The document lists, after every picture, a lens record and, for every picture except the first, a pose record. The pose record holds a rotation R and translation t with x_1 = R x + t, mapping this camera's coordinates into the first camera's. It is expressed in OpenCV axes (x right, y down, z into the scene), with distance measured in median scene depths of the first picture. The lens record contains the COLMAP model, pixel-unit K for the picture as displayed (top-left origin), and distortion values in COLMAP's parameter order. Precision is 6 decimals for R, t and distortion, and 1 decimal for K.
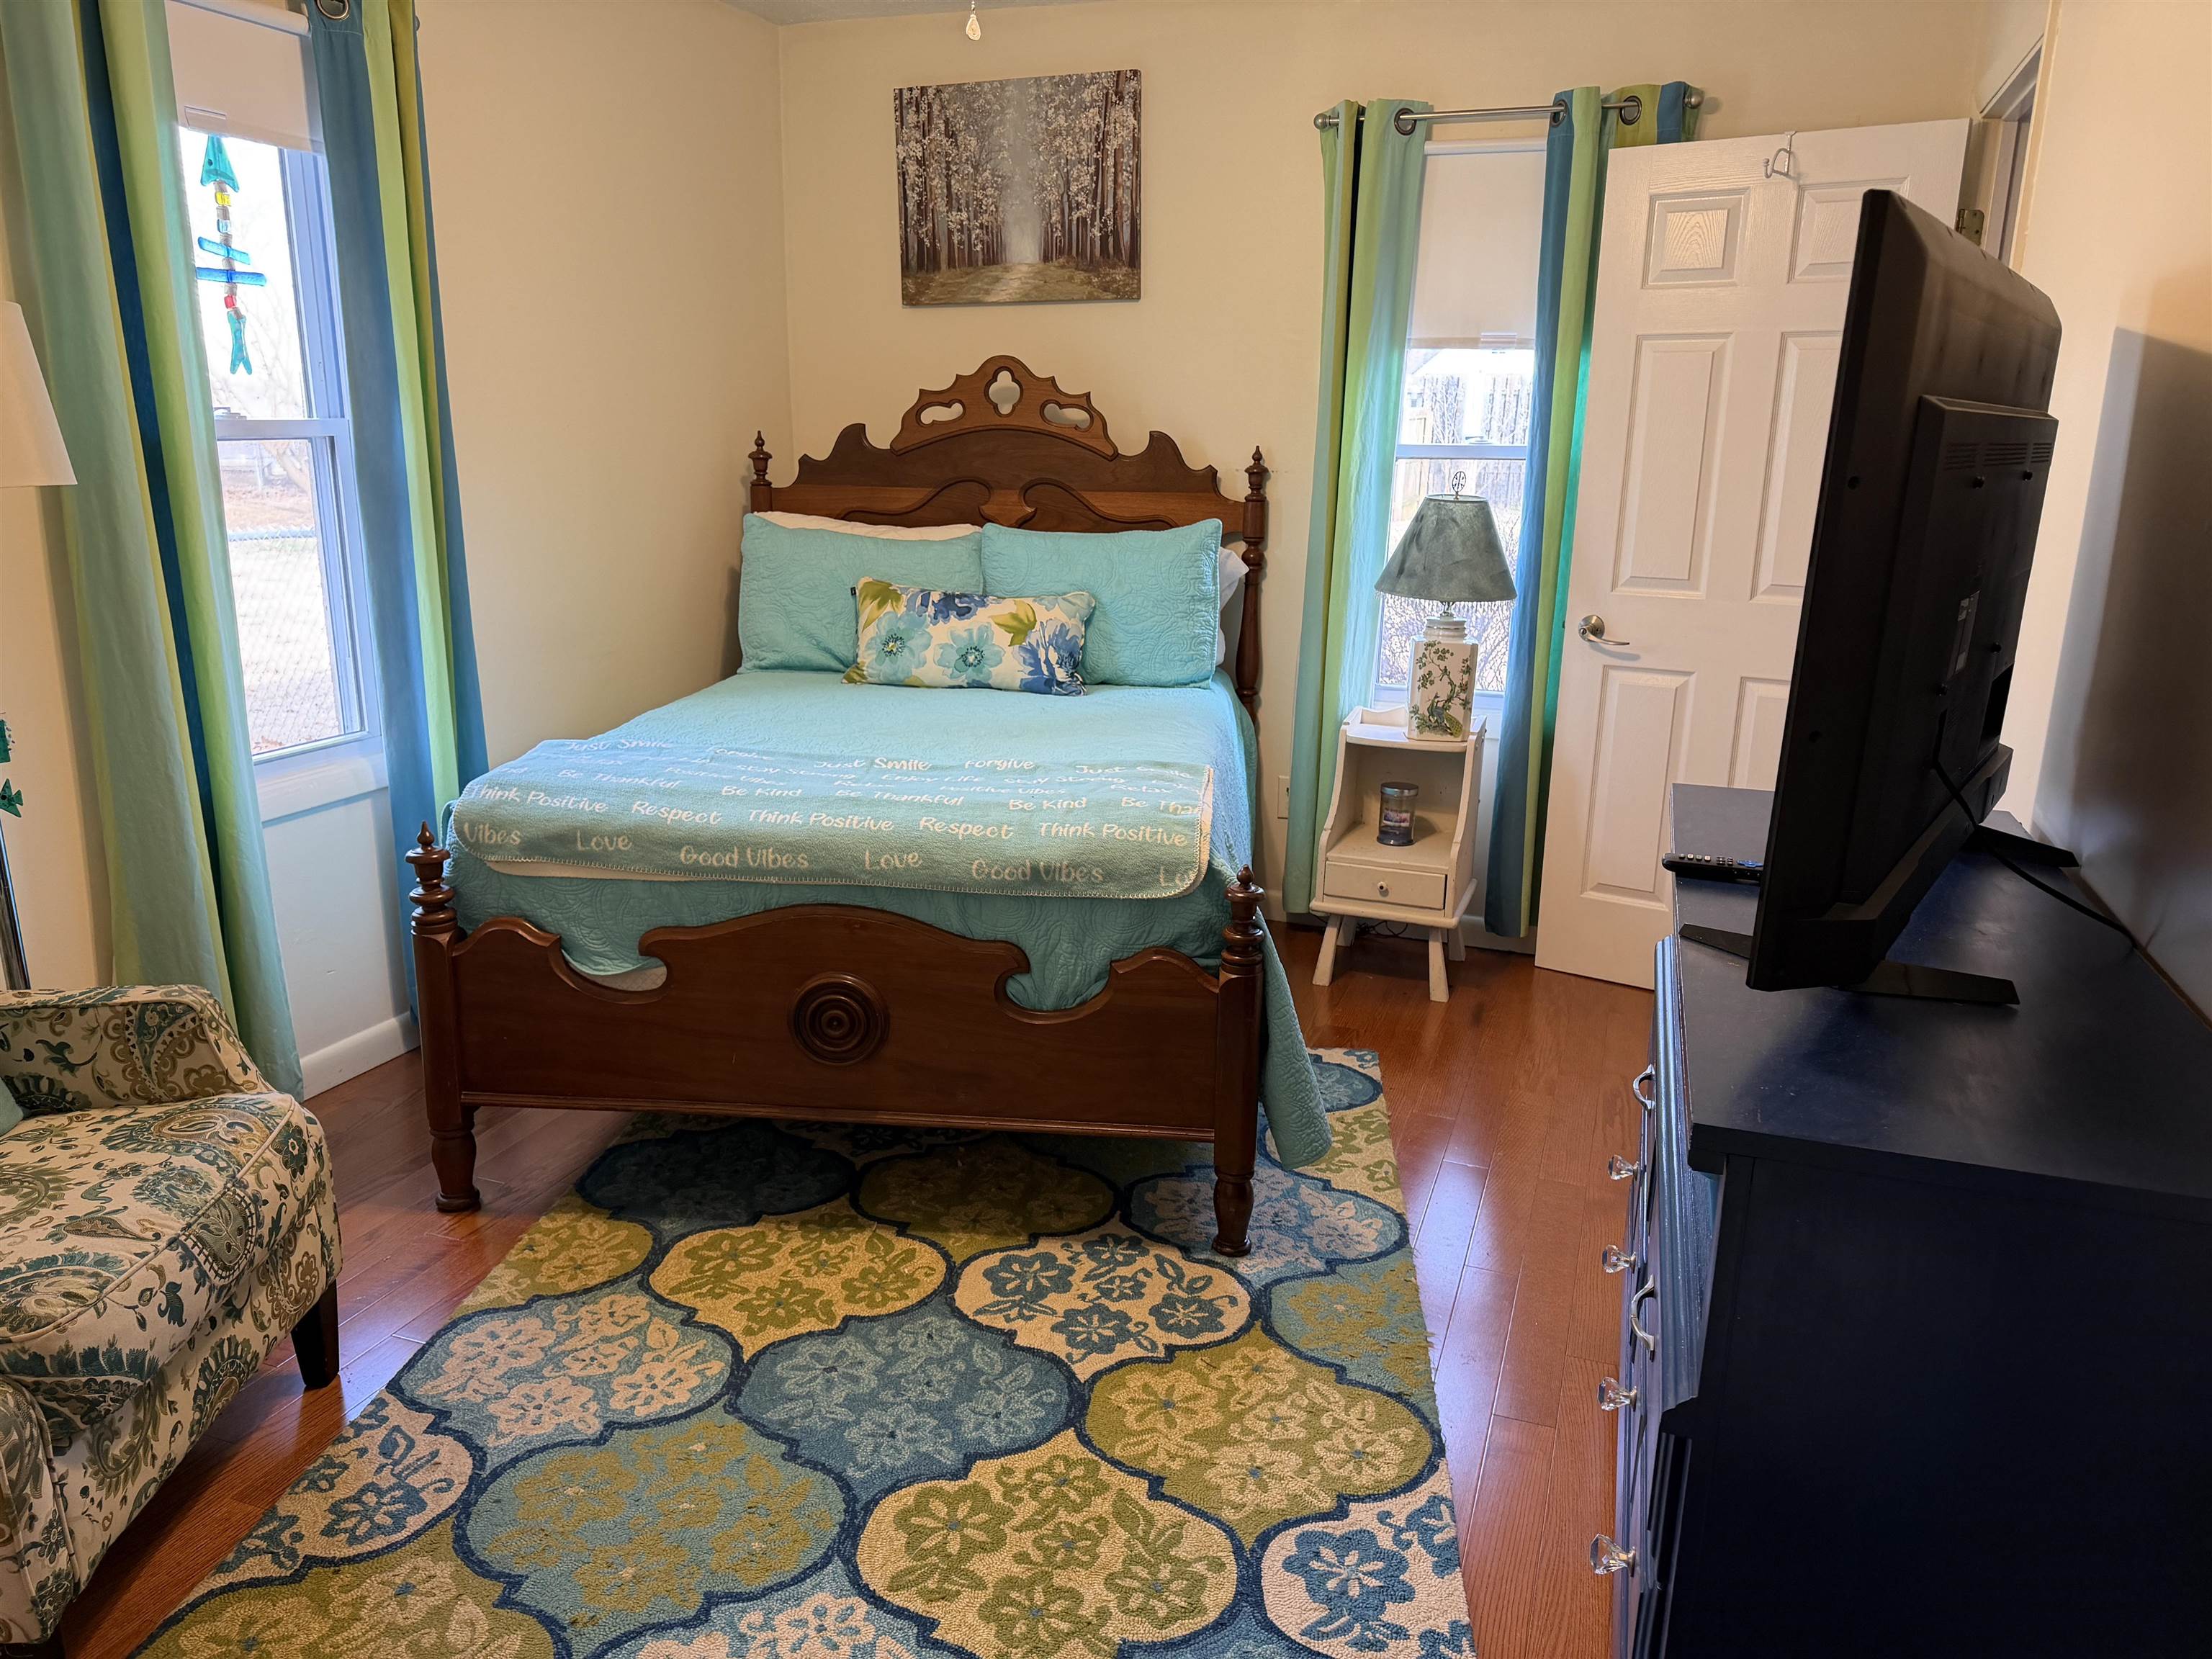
lens RADIAL K [[1573.6, 0, 1099.3], [0, 1573.6, 835.5], [0, 0, 1]] dist [-0.004803, -0.006287]
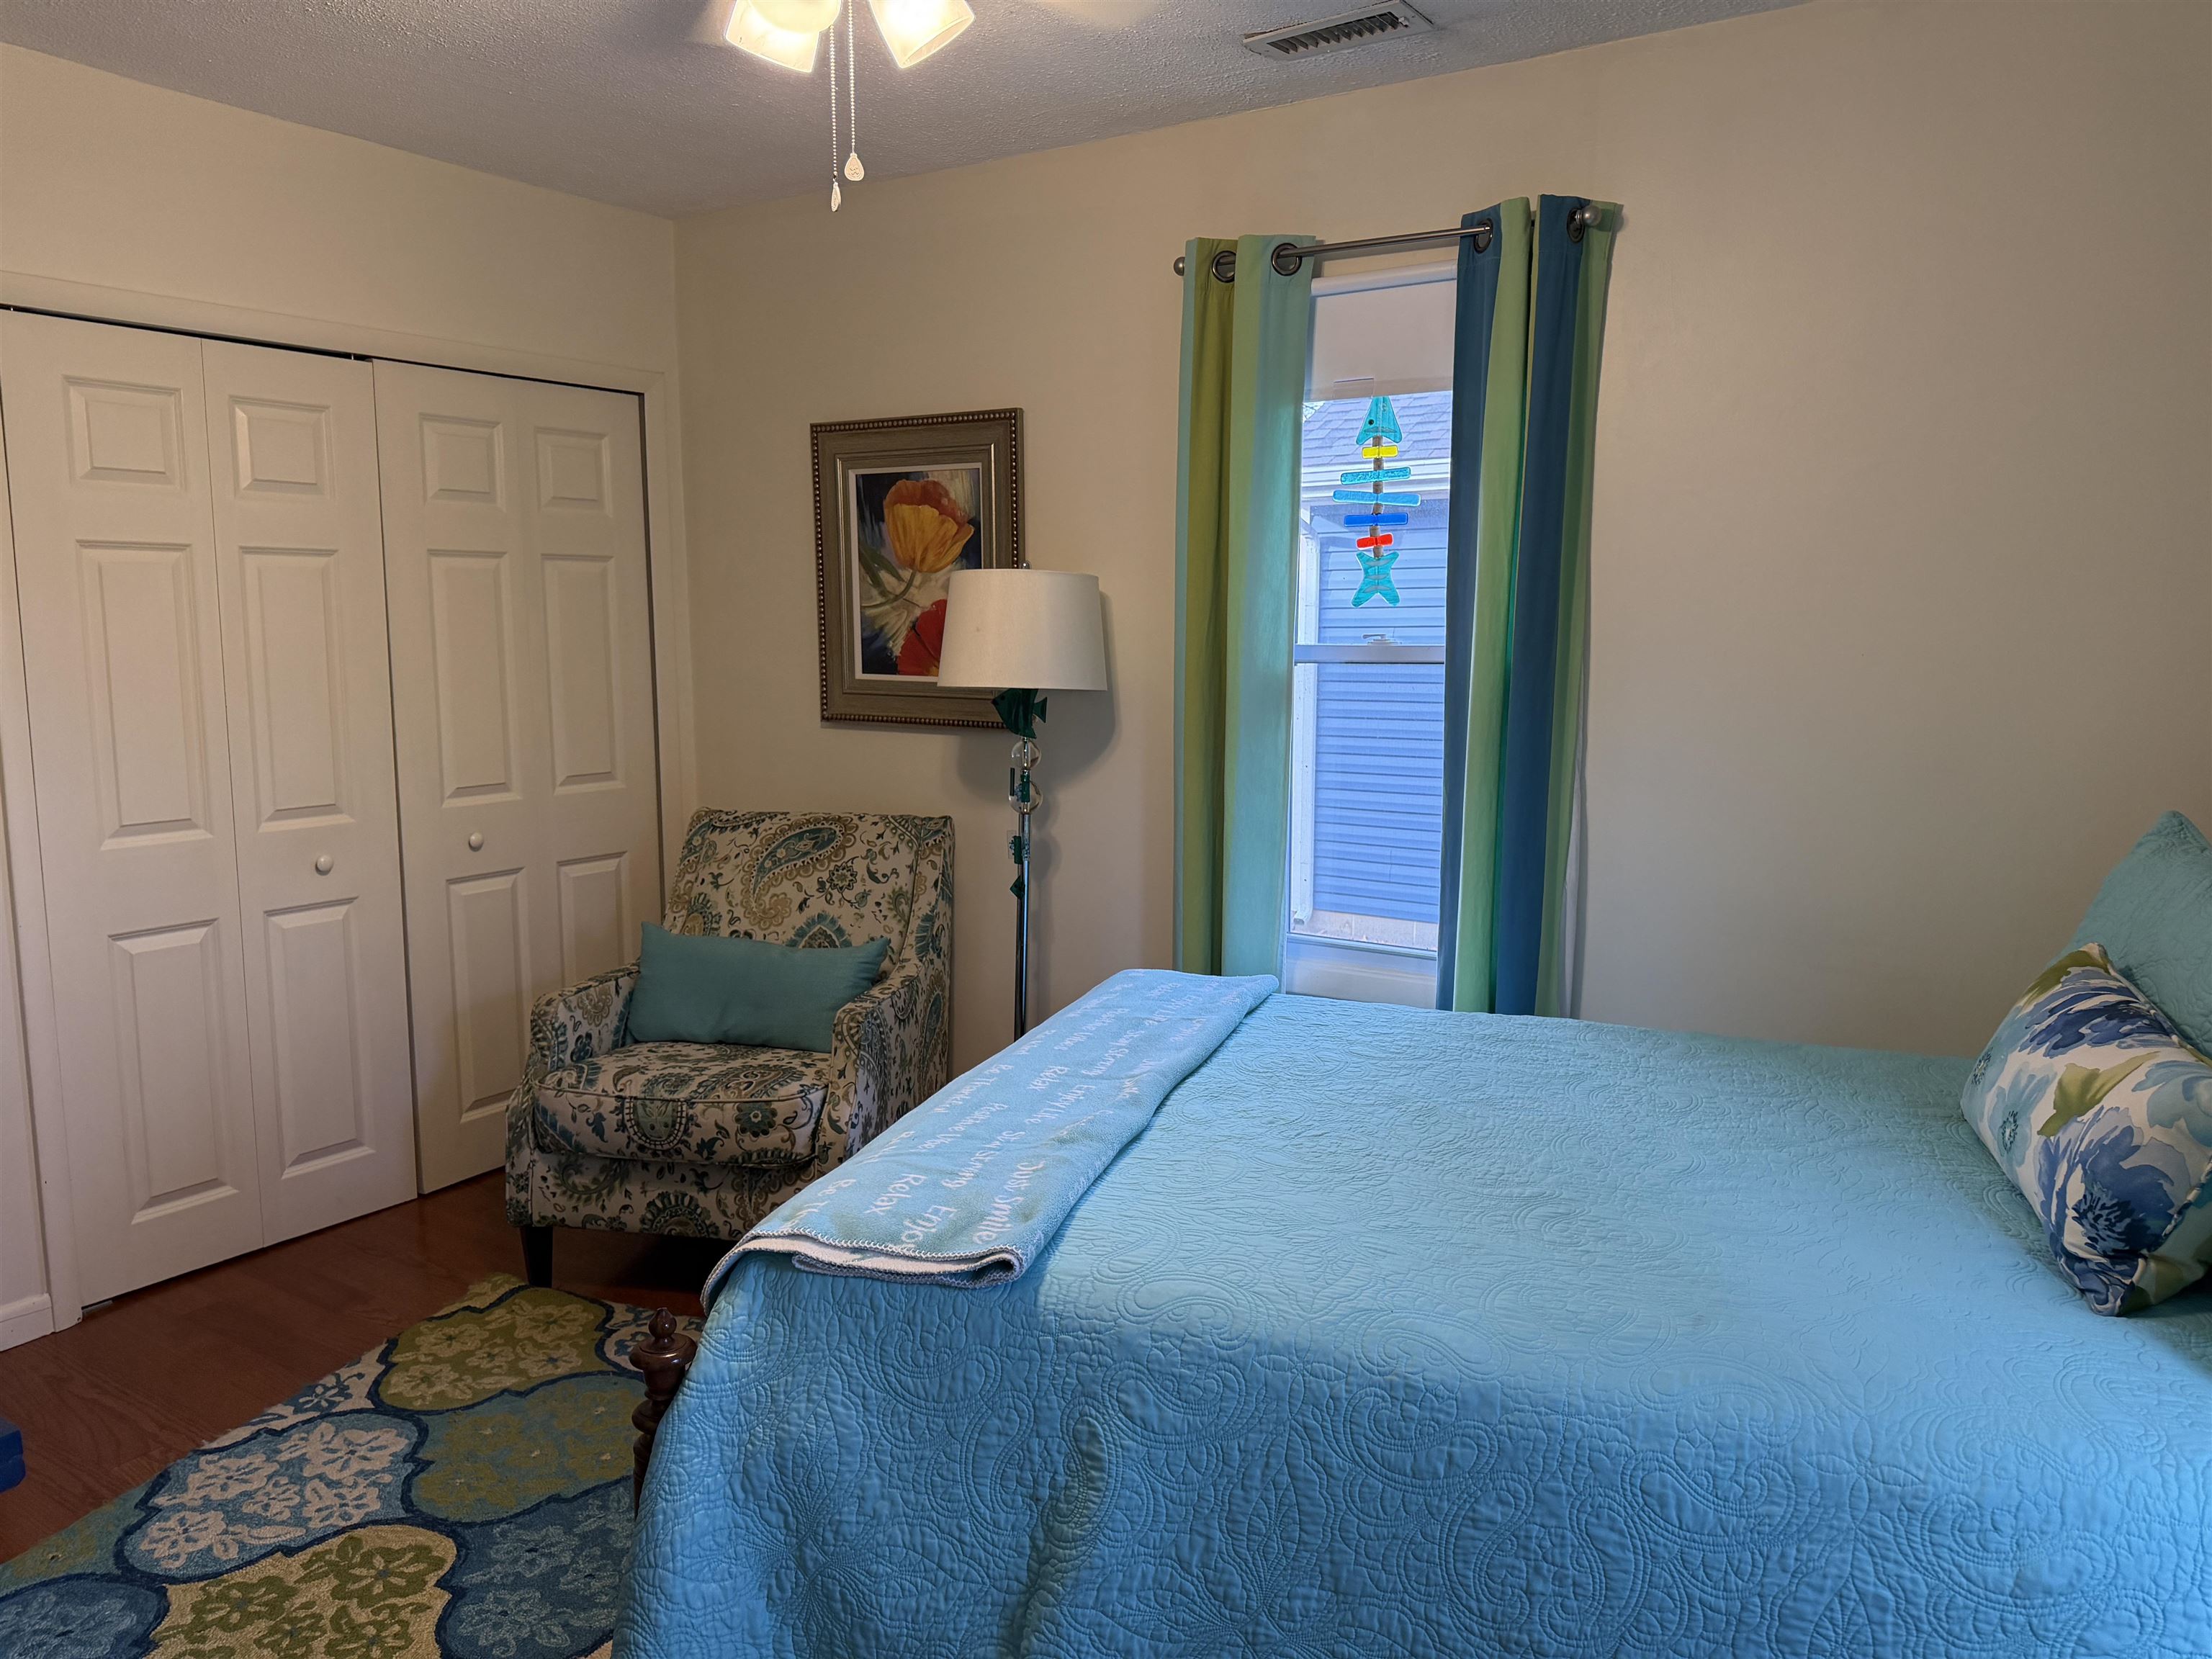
lens RADIAL K [[1573.6, 0, 1104.4], [0, 1573.6, 829.5], [0, 0, 1]] dist [-0.004803, -0.006287]
pose [[-0.227178, 0.125892, -0.965682, 0.905455], [-0.249618, 0.950954, 0.182695, -0.461881], [0.941319, 0.282556, -0.184611, 1.694071]]
